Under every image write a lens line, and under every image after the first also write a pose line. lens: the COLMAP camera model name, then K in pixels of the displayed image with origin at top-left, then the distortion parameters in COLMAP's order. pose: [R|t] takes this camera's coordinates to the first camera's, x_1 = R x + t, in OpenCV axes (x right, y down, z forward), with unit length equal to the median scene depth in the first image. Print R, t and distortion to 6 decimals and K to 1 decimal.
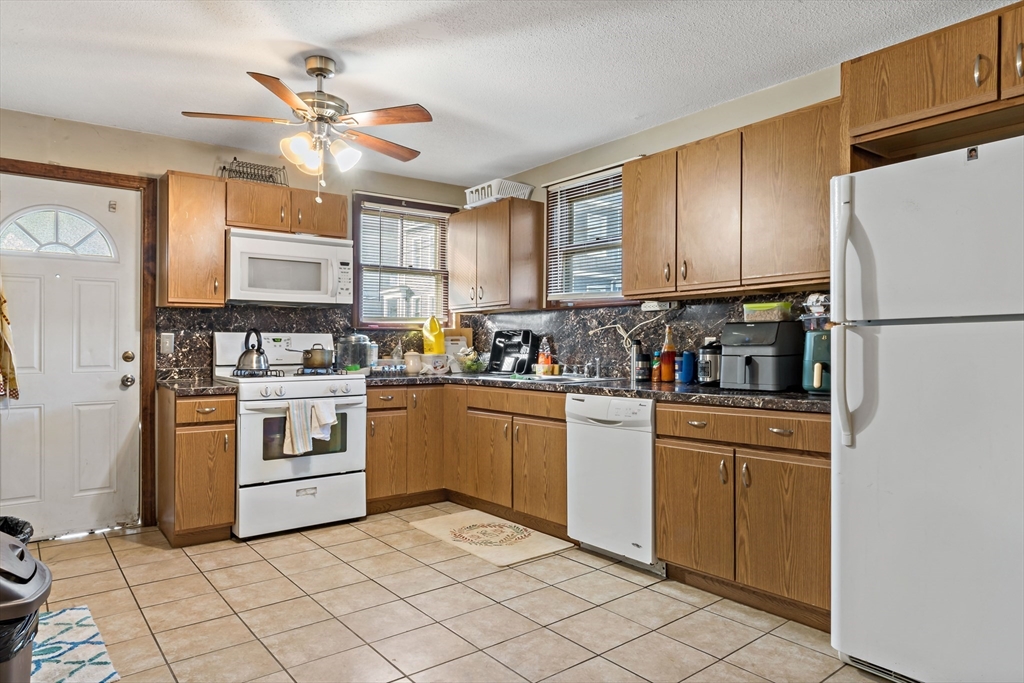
lens RADIAL K [[641.5, 0, 511.5], [0, 641.5, 342.5], [0, 0, 1]] dist [0.005765, 0.001007]
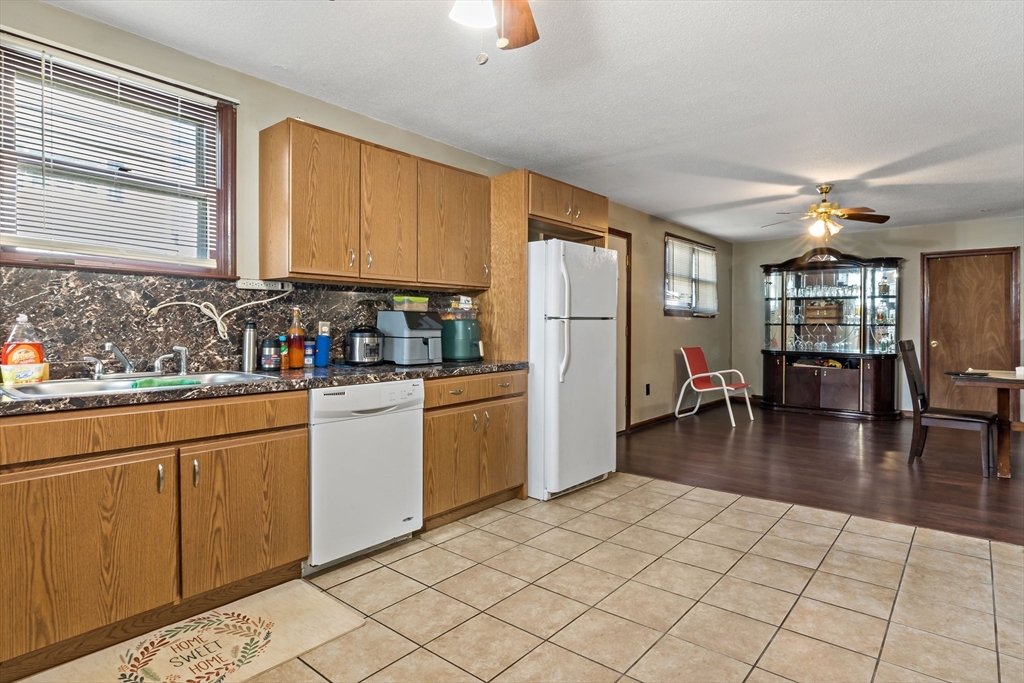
lens RADIAL K [[542.3, 0, 508.8], [0, 542.3, 335.9], [0, 0, 1]] dist [0.005357, 0.000322]
pose [[-0.196796, -0.010652, 0.980387, -0.674305], [-0.005318, 0.999938, 0.009797, 0.005151], [-0.980430, -0.003285, -0.196841, 0.964420]]
